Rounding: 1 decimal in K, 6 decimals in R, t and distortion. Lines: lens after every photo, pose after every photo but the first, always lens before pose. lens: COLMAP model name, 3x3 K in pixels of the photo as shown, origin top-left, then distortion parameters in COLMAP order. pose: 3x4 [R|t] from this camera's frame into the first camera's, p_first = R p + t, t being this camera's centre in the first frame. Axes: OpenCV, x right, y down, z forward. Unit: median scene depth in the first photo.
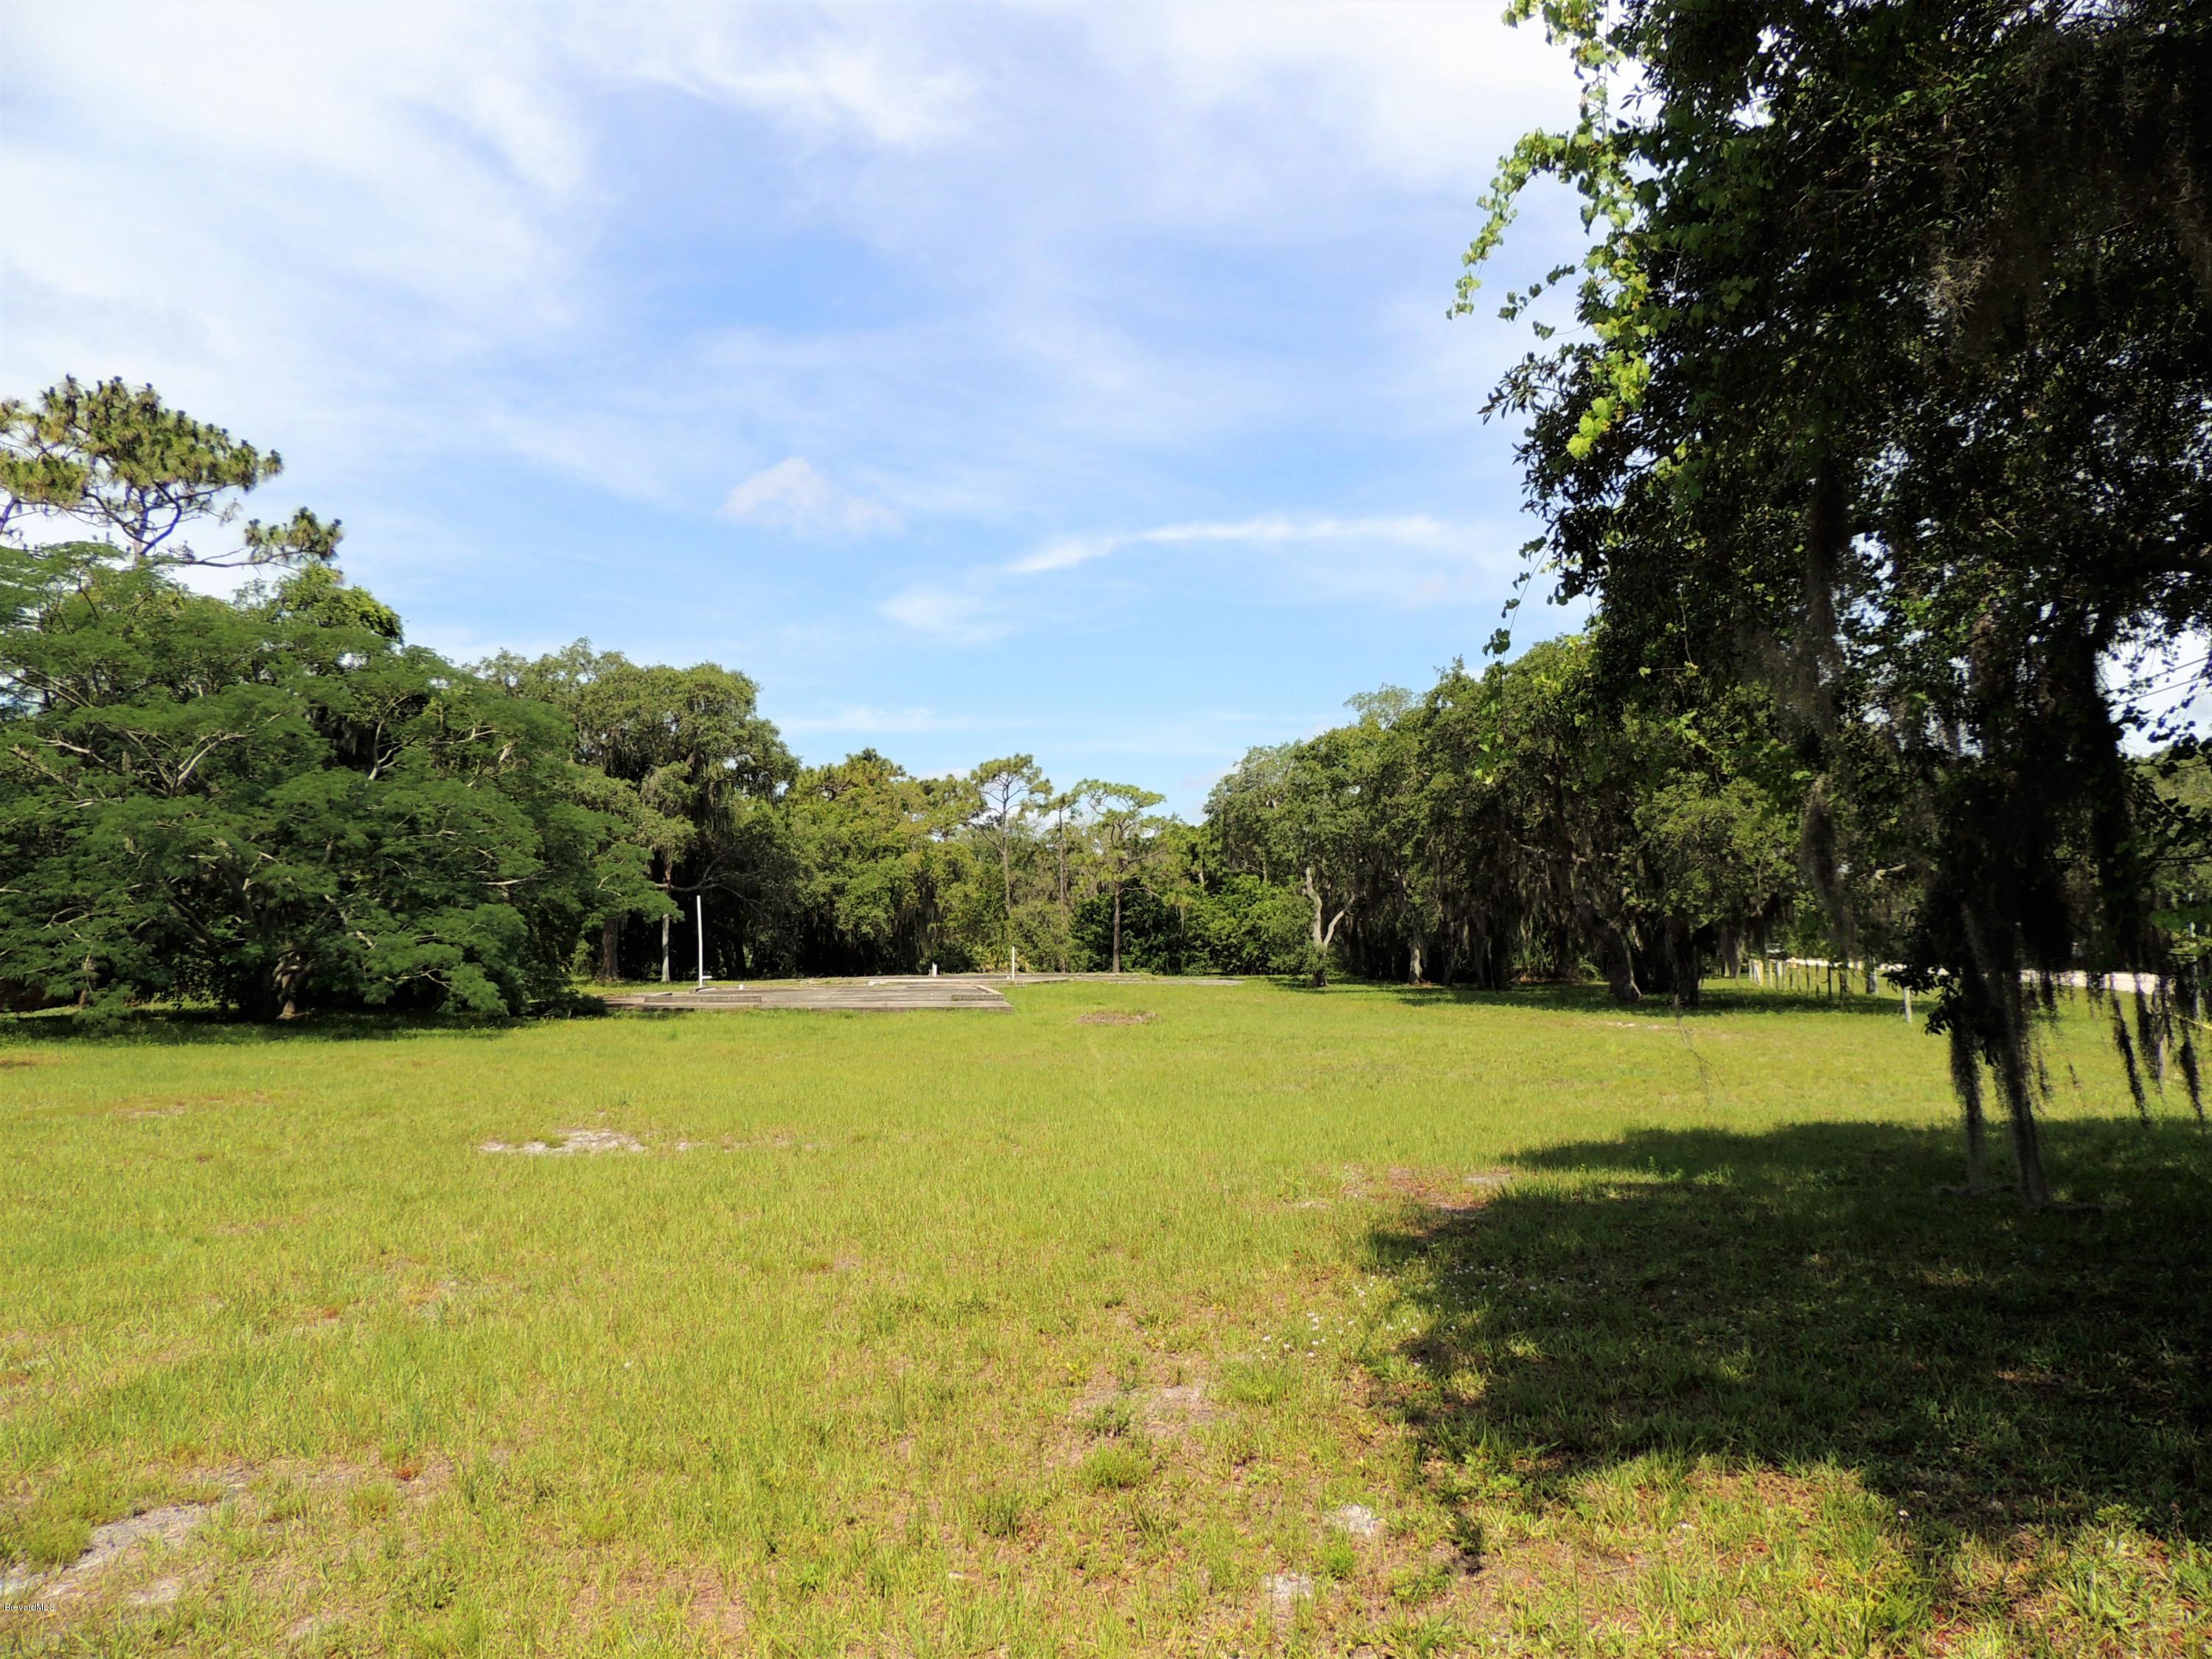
lens RADIAL K [[1596.4, 0, 1099.6], [0, 1596.4, 834.4], [0, 0, 1]] dist [-0.025068, 0.009744]
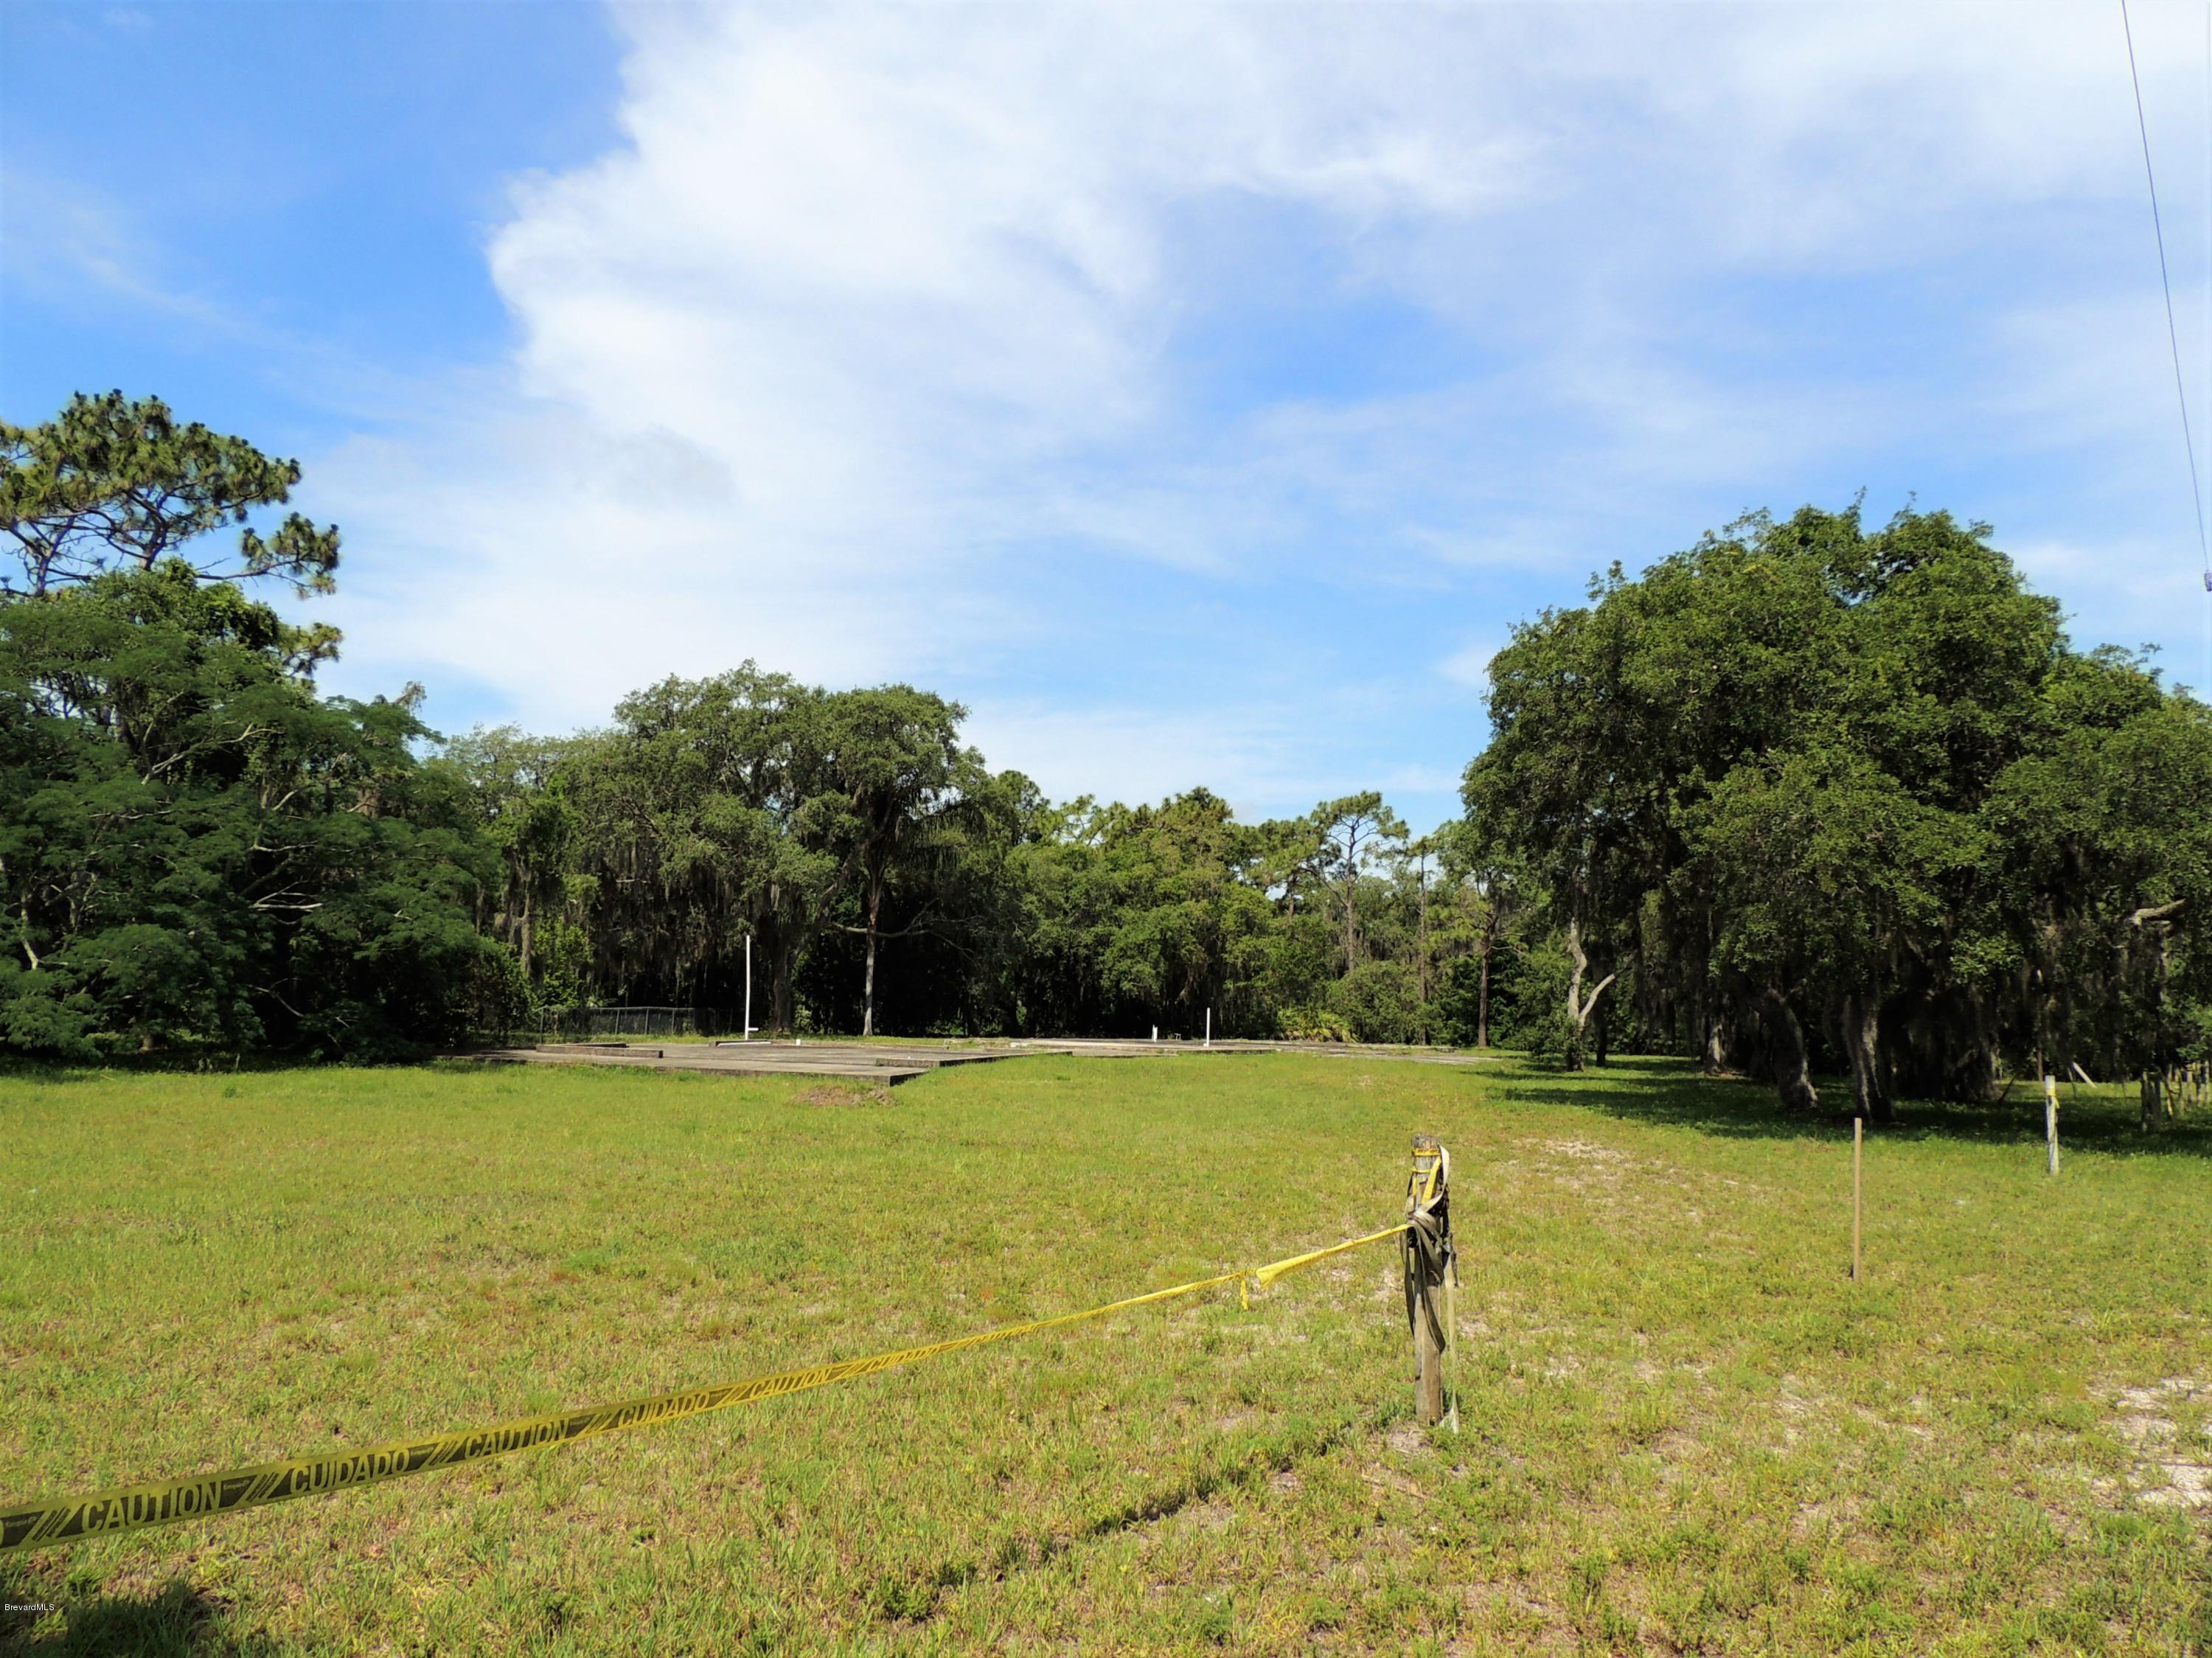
lens RADIAL K [[1606.2, 0, 1127.2], [0, 1606.2, 735.9], [0, 0, 1]] dist [-0.039628, 0.002456]
pose [[0.942015, -0.026652, -0.334512, 0.138091], [-0.007300, 0.994978, -0.099832, 0.009386], [0.335493, 0.096485, 0.937089, 0.137570]]
